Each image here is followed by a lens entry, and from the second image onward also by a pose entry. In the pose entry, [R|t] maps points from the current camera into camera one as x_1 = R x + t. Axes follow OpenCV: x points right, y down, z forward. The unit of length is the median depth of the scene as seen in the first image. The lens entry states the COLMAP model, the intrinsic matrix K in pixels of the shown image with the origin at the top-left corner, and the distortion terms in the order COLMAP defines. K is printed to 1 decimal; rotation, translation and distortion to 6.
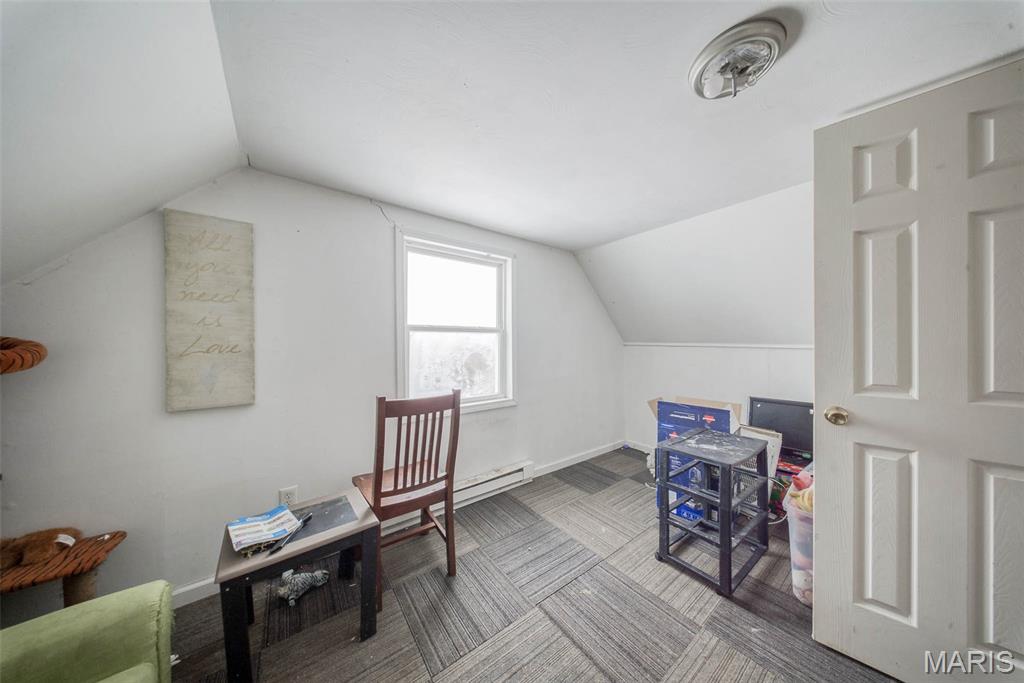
lens RADIAL K [[304.0, 0, 513.2], [0, 304.0, 336.8], [0, 0, 1]] dist [0.000616, 0.000014]
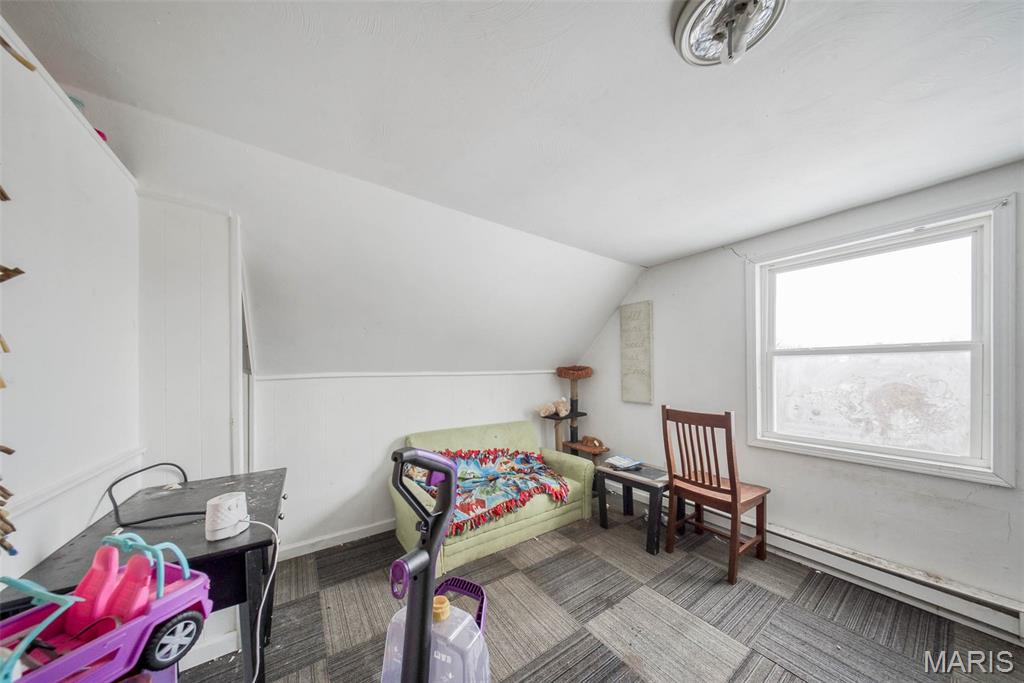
lens RADIAL K [[314.8, 0, 513.1], [0, 314.8, 371.3], [0, 0, 1]] dist [-0.000098, -0.000014]
pose [[-0.035814, 0.003436, -0.999353, 0.970070], [0.016651, 0.999857, 0.002841, 0.015928], [0.999220, -0.016538, -0.035867, 0.288931]]
